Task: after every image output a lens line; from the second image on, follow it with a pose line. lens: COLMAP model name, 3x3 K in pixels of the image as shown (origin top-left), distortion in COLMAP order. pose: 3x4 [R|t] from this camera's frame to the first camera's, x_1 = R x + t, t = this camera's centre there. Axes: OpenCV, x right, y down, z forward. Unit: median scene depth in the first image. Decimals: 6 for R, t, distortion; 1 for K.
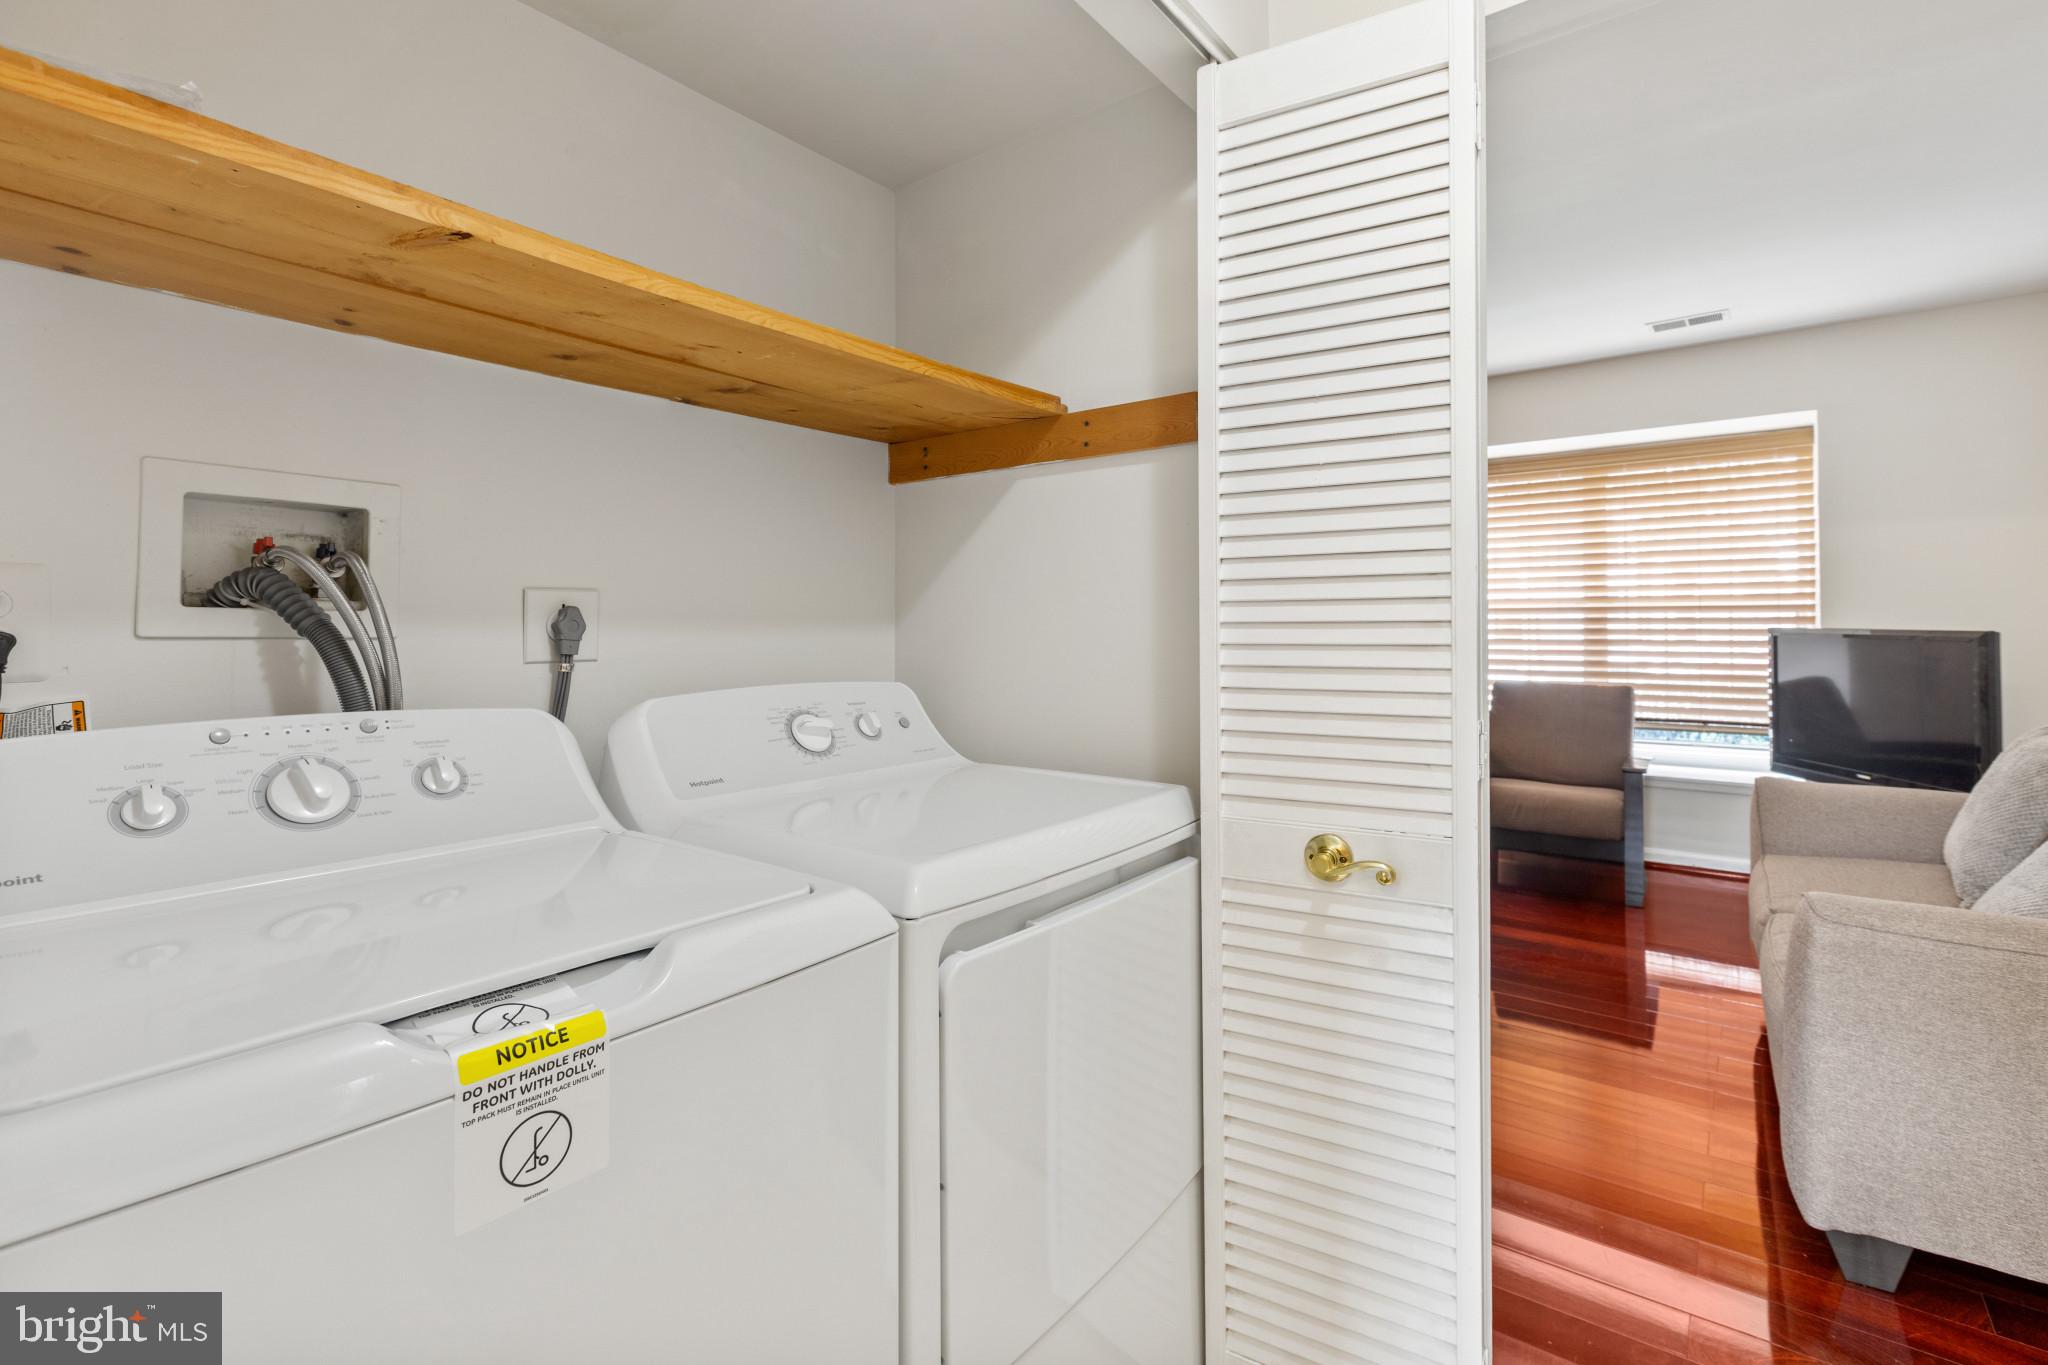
lens RADIAL K [[929.2, 0, 1032.1], [0, 929.2, 611.9], [0, 0, 1]] dist [0.002883, -0.001070]
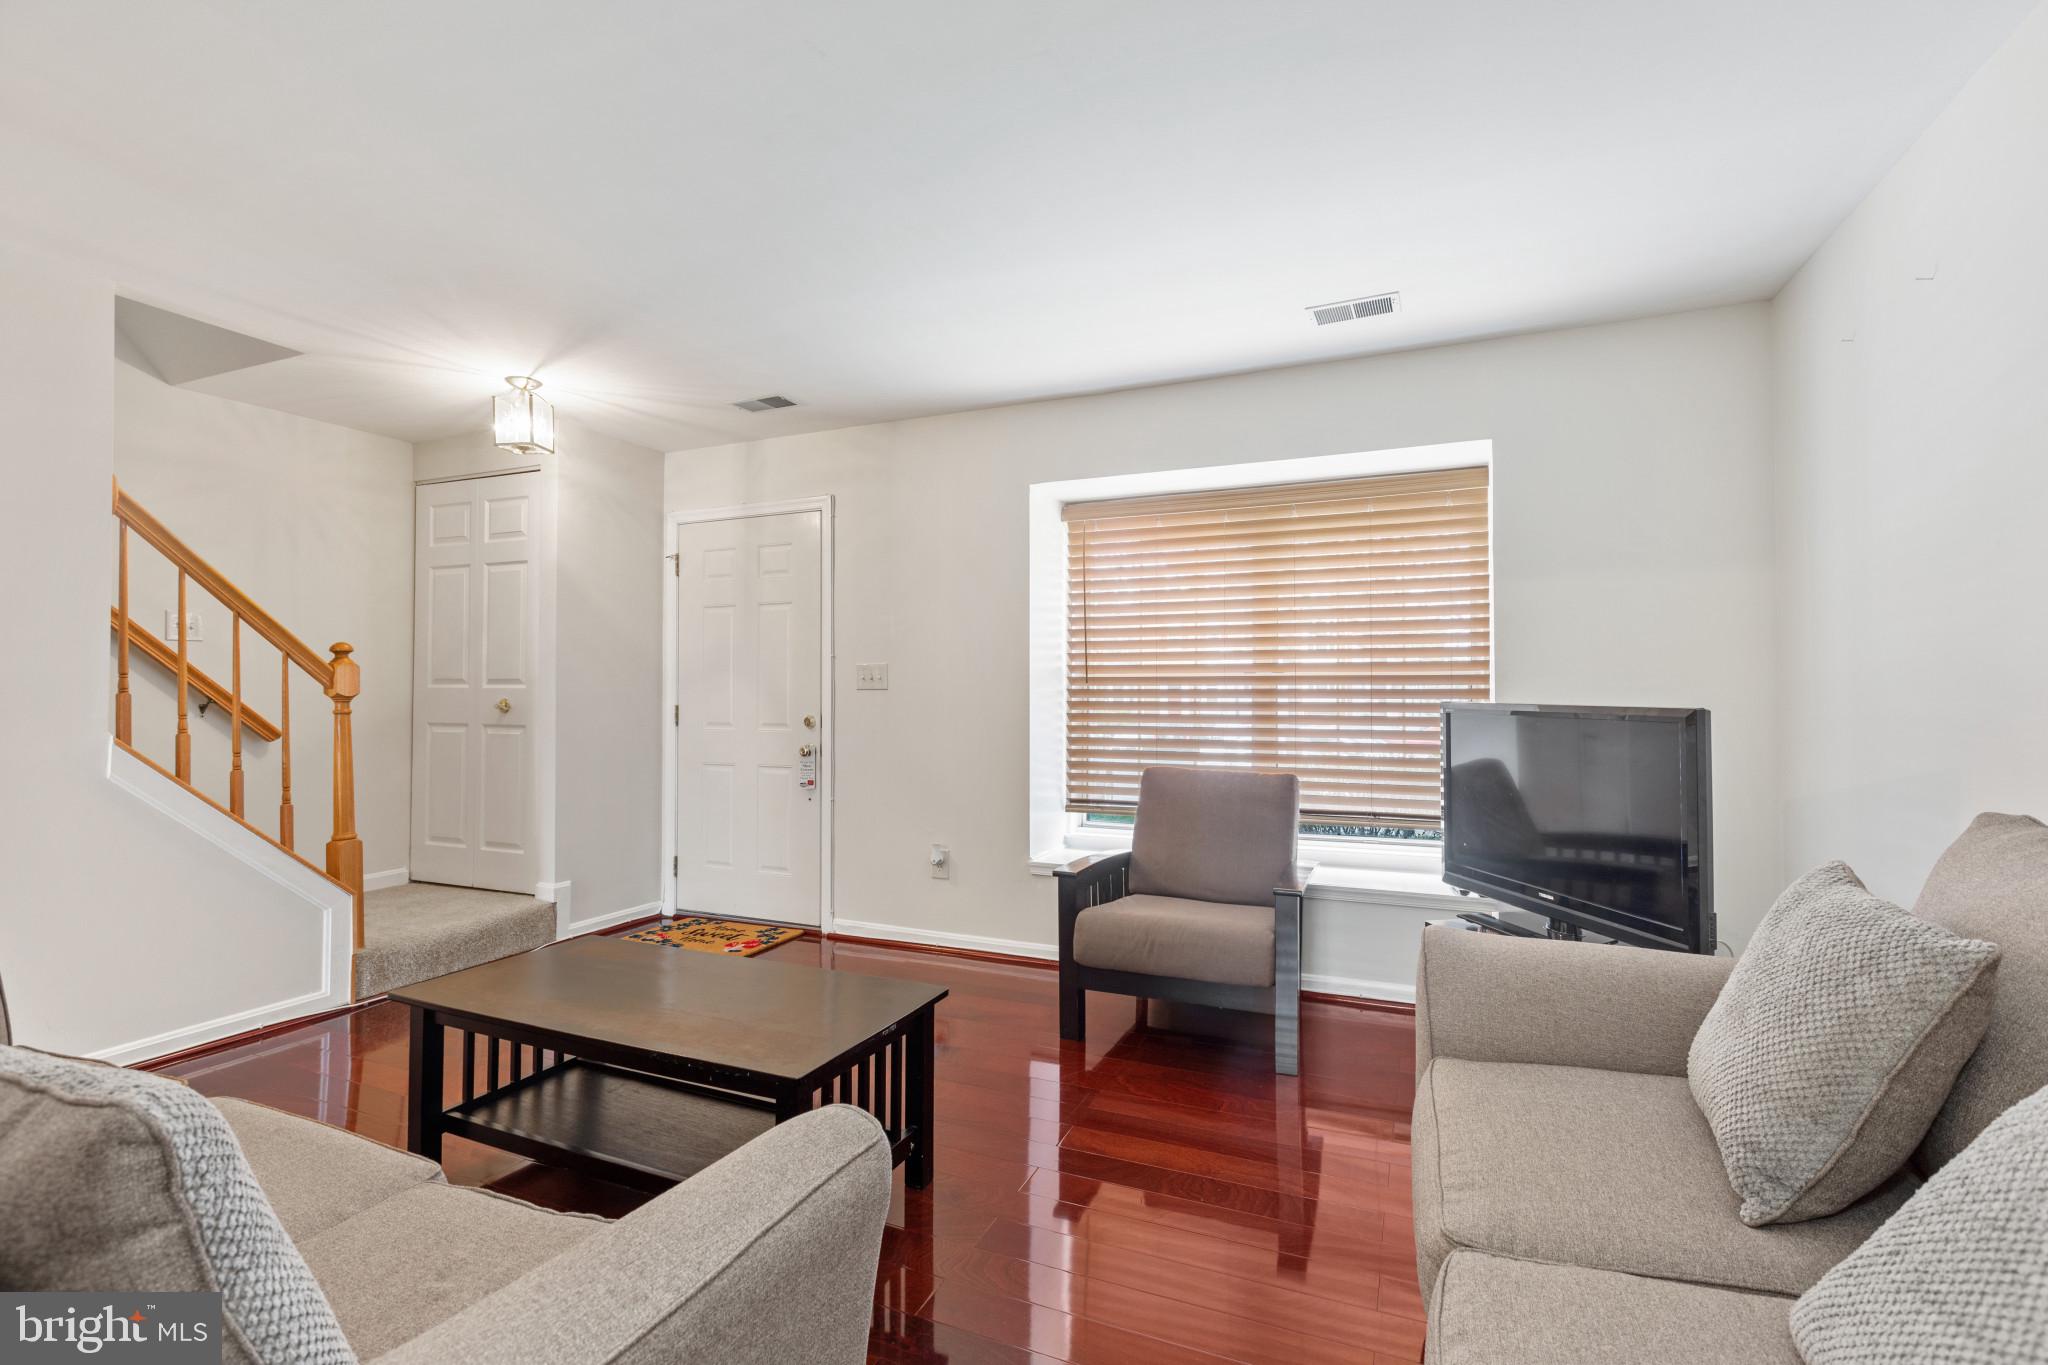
lens RADIAL K [[929.2, 0, 1023.9], [0, 929.2, 681.4], [0, 0, 1]] dist [0.002883, -0.001070]
pose [[0.969630, 0.009404, 0.244396, 0.214957], [-0.008426, 0.999952, -0.005046, 0.005184], [-0.244432, 0.002833, 0.969662, 0.270931]]
